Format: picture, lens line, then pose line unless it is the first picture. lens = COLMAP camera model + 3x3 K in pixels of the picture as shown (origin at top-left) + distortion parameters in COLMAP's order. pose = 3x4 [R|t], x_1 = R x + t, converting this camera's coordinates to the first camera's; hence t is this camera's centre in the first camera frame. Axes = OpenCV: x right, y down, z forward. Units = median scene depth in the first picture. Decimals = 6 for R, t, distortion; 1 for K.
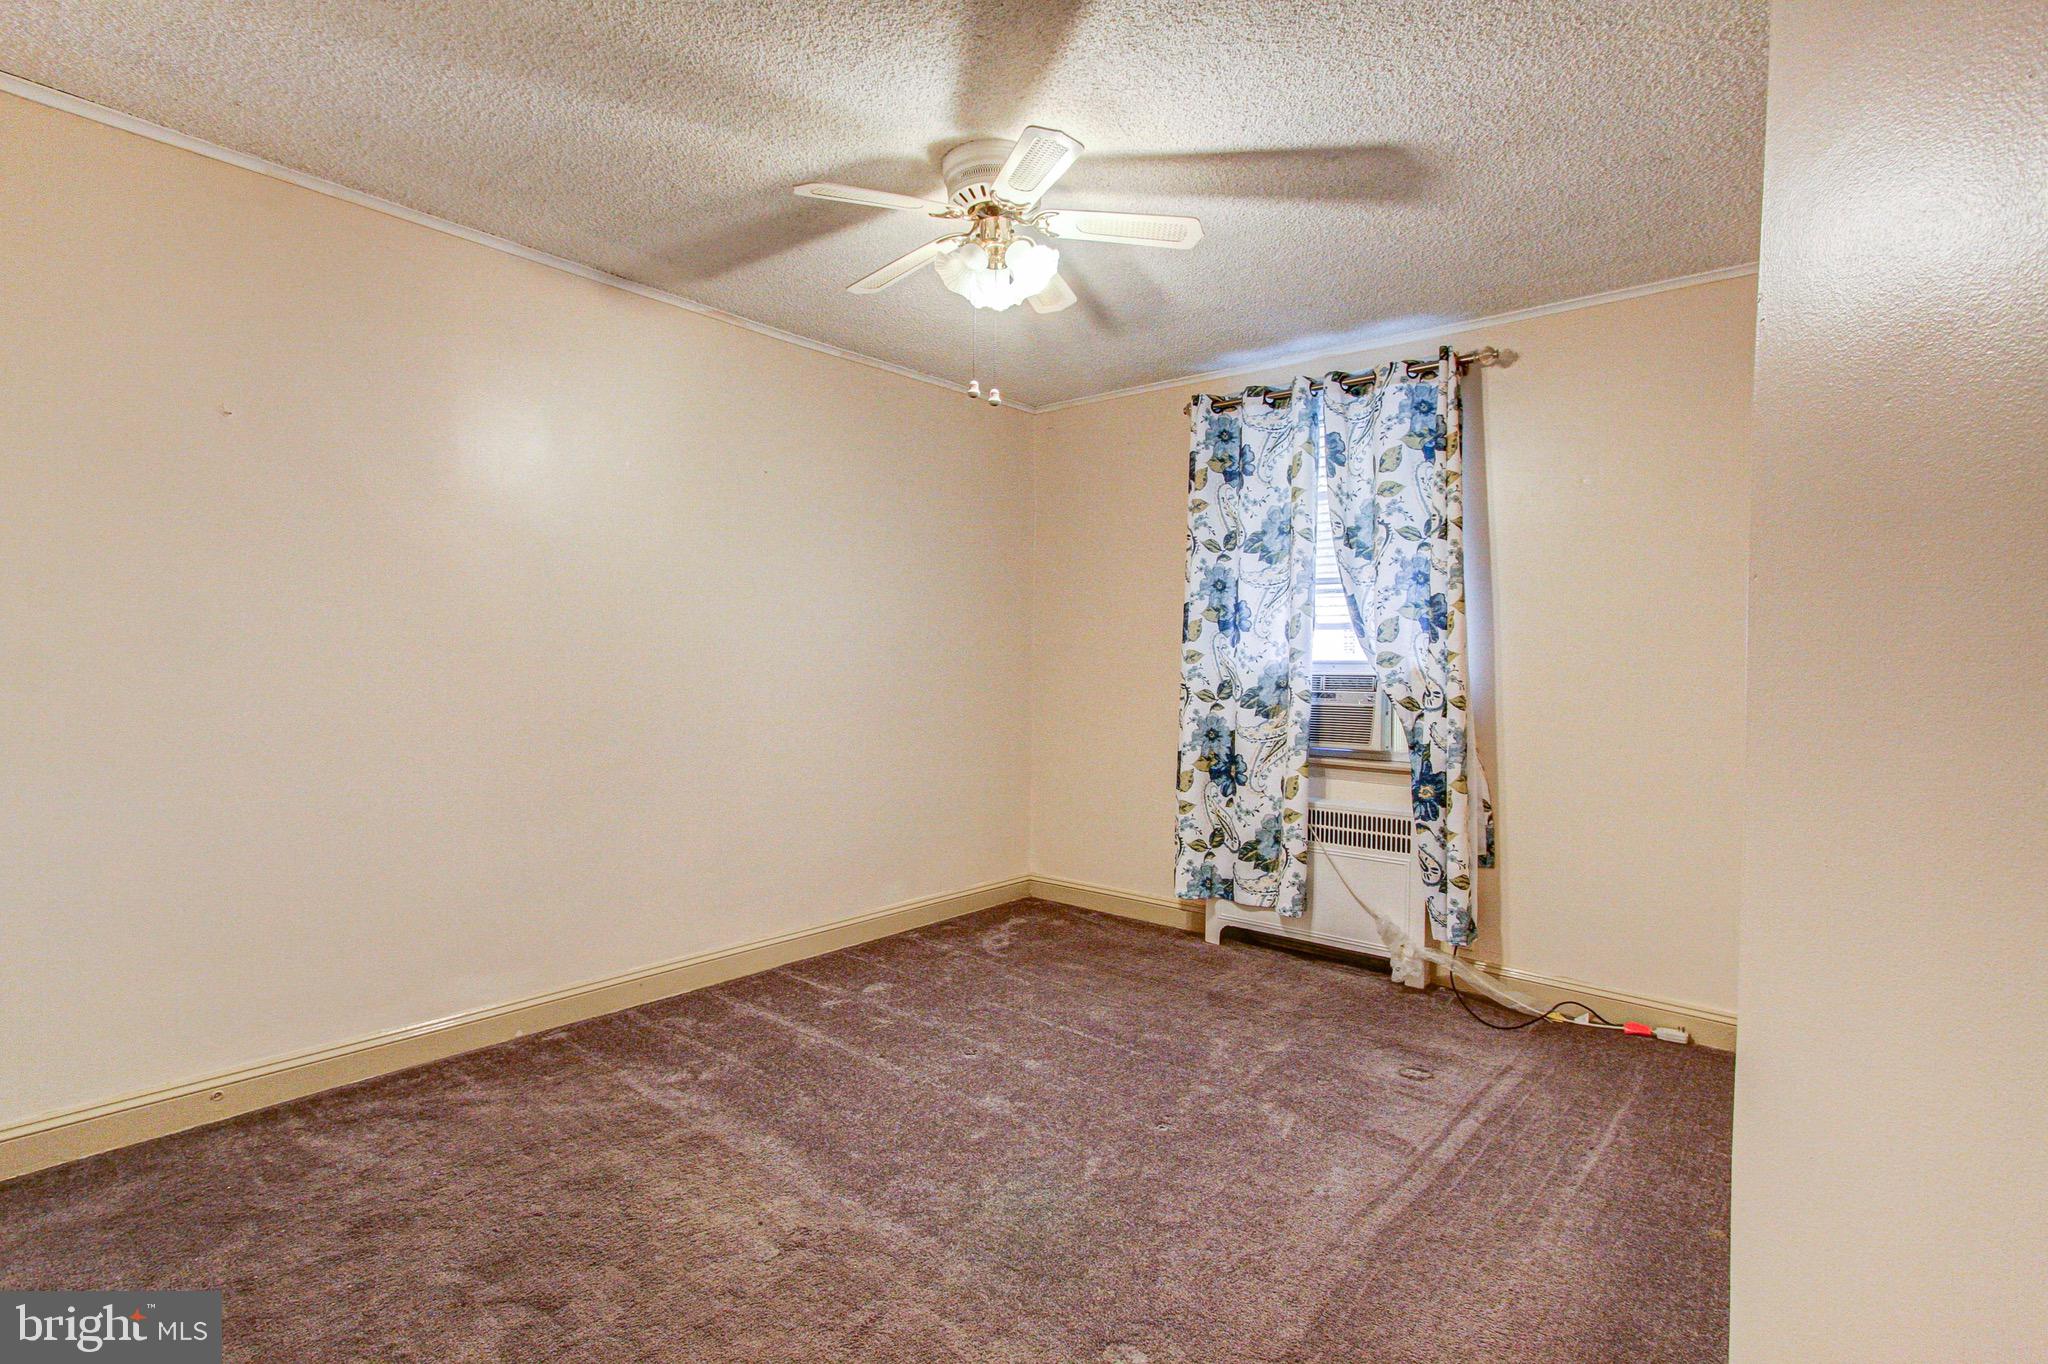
lens RADIAL K [[964.0, 0, 1029.6], [0, 964.0, 671.3], [0, 0, 1]] dist [-0.002216, 0.004783]
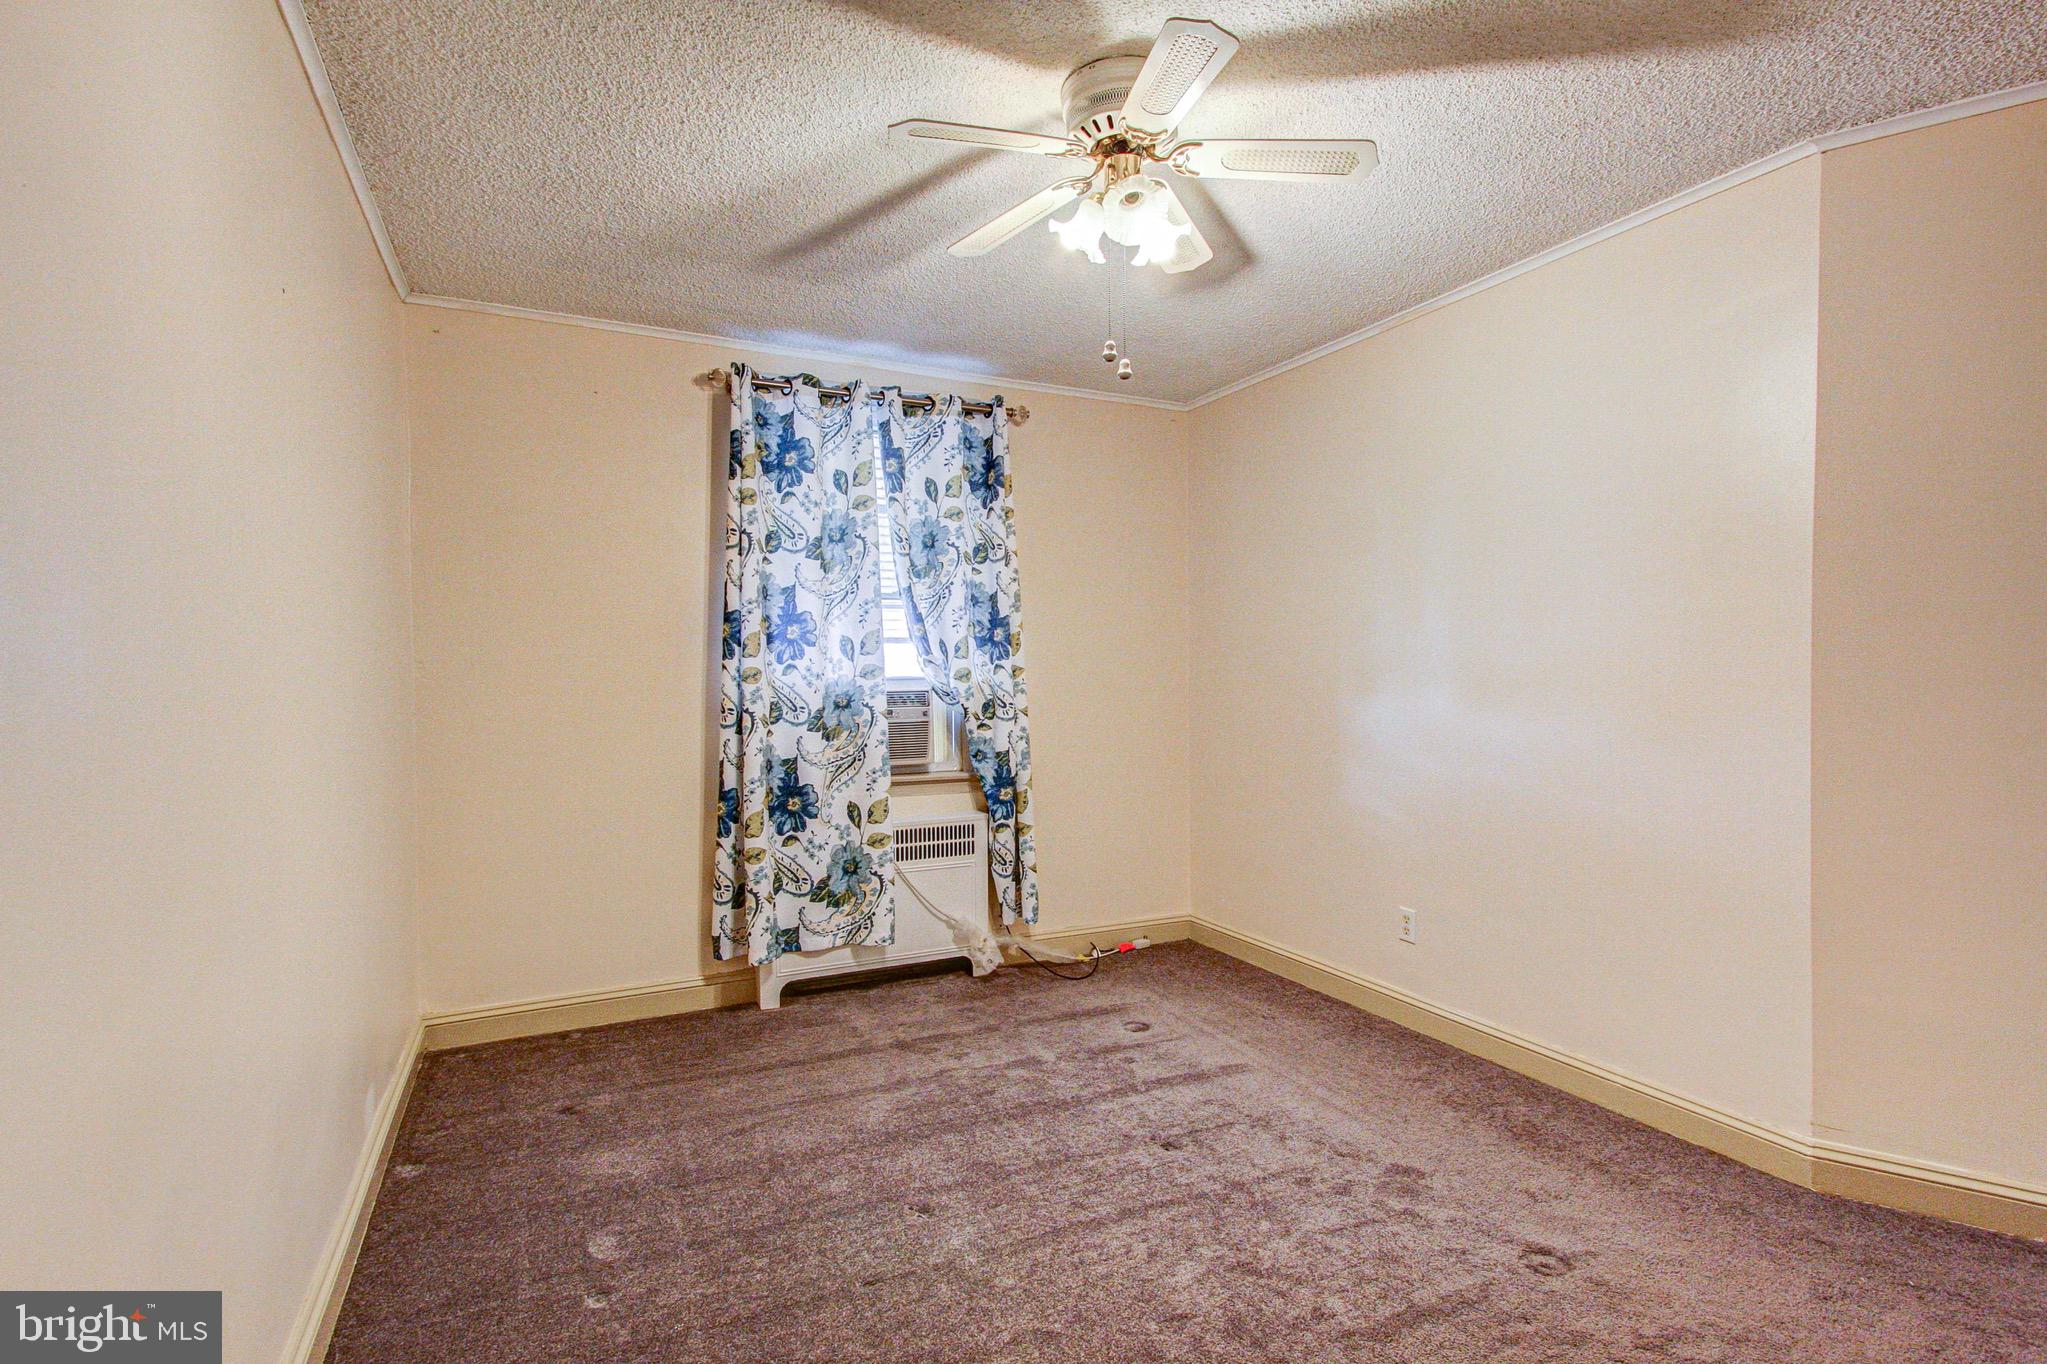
lens RADIAL K [[963.5, 0, 1028.7], [0, 963.5, 680.2], [0, 0, 1]] dist [-0.002216, 0.004783]
pose [[0.413551, -0.020409, 0.910252, -0.521098], [0.024541, 0.999635, 0.011264, -0.015320], [-0.910150, 0.017680, 0.413901, 0.455732]]
